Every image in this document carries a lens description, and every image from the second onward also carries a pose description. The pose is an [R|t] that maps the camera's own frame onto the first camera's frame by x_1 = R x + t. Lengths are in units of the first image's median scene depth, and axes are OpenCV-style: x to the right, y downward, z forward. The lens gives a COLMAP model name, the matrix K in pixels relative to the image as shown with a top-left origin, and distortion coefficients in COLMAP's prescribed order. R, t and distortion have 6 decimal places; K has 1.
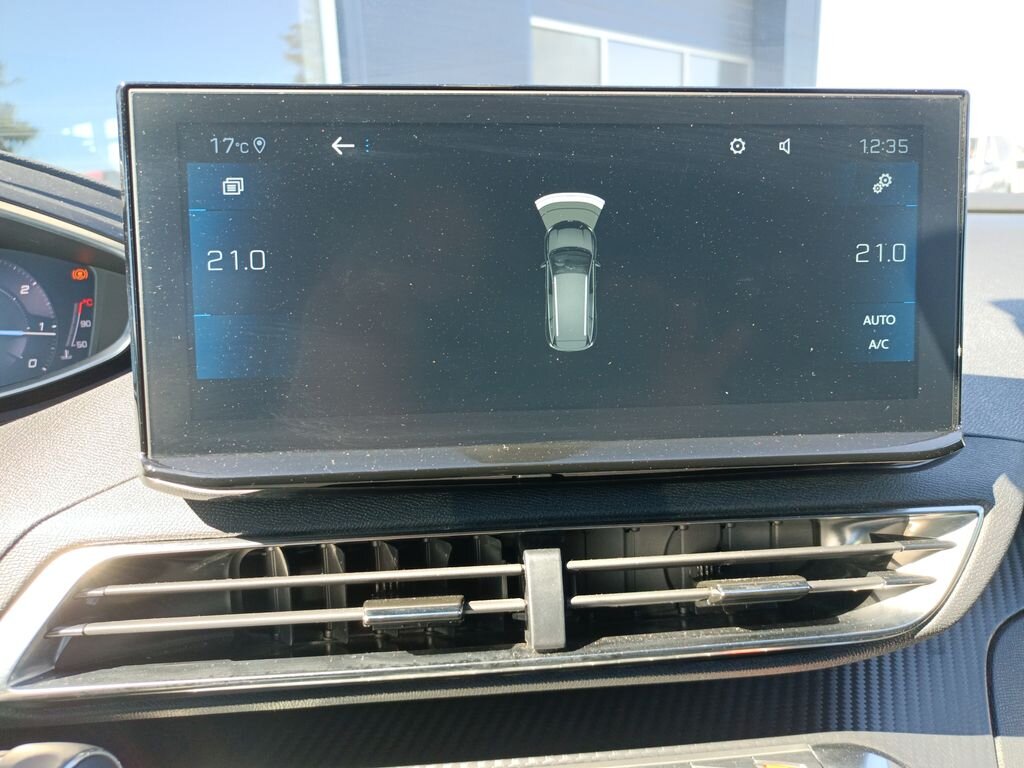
lens RADIAL K [[737.9, 0, 485.2], [0, 737.9, 384.4], [0, 0, 1]] dist [0.013424, -0.016620]
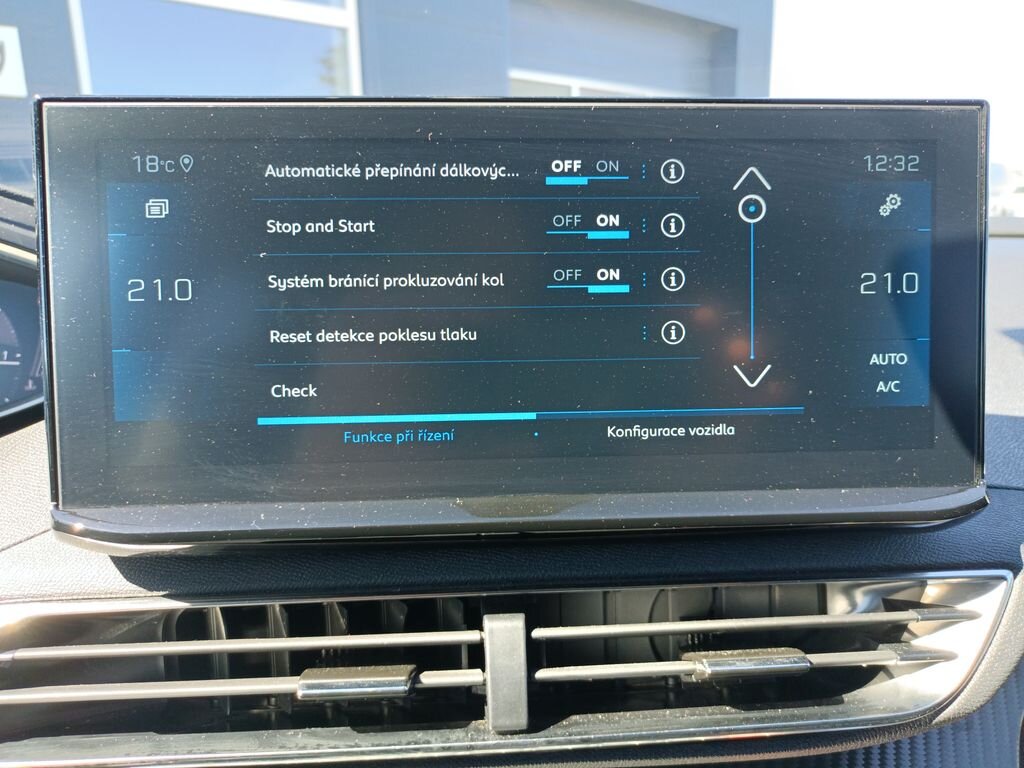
lens RADIAL K [[737.9, 0, 488.6], [0, 737.9, 385.8], [0, 0, 1]] dist [0.013424, -0.016620]
pose [[0.999467, 0.007021, -0.031867, 0.086839], [-0.007927, 0.999565, -0.028408, -0.026782], [0.031654, 0.028645, 0.999088, 0.107760]]
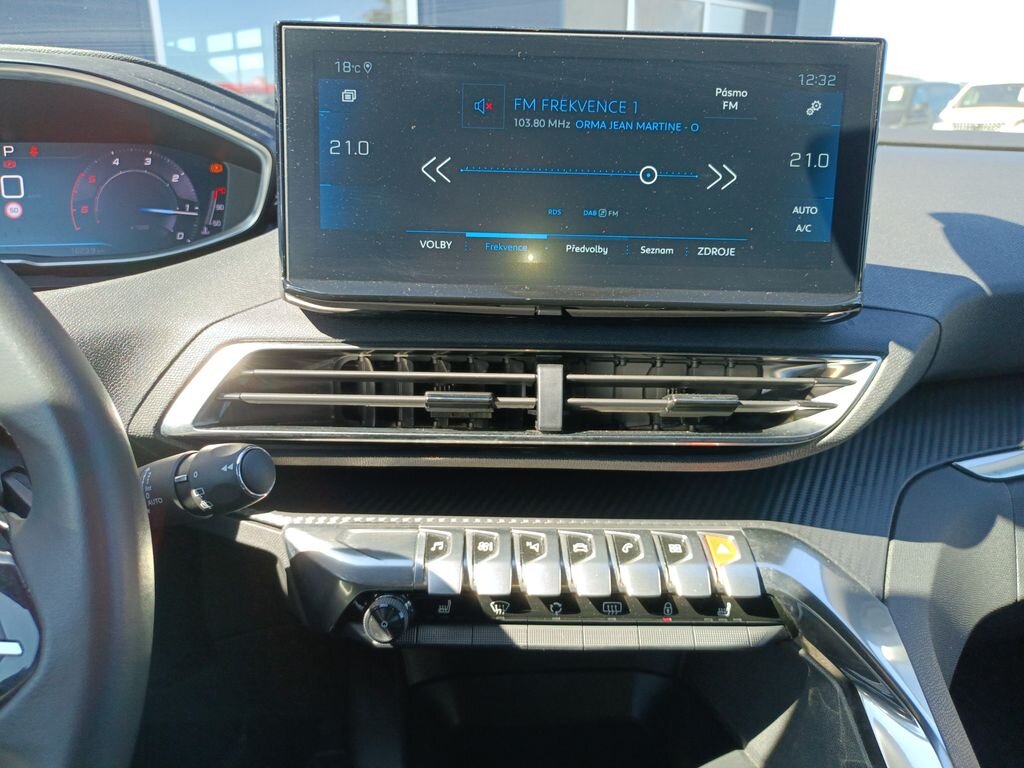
lens RADIAL K [[737.9, 0, 496.0], [0, 737.9, 377.2], [0, 0, 1]] dist [0.013424, -0.016620]
pose [[0.996009, 0.055315, -0.070048, 0.075487], [-0.049996, 0.995889, 0.075540, 0.148915], [0.073938, -0.071737, 0.994679, -0.436249]]
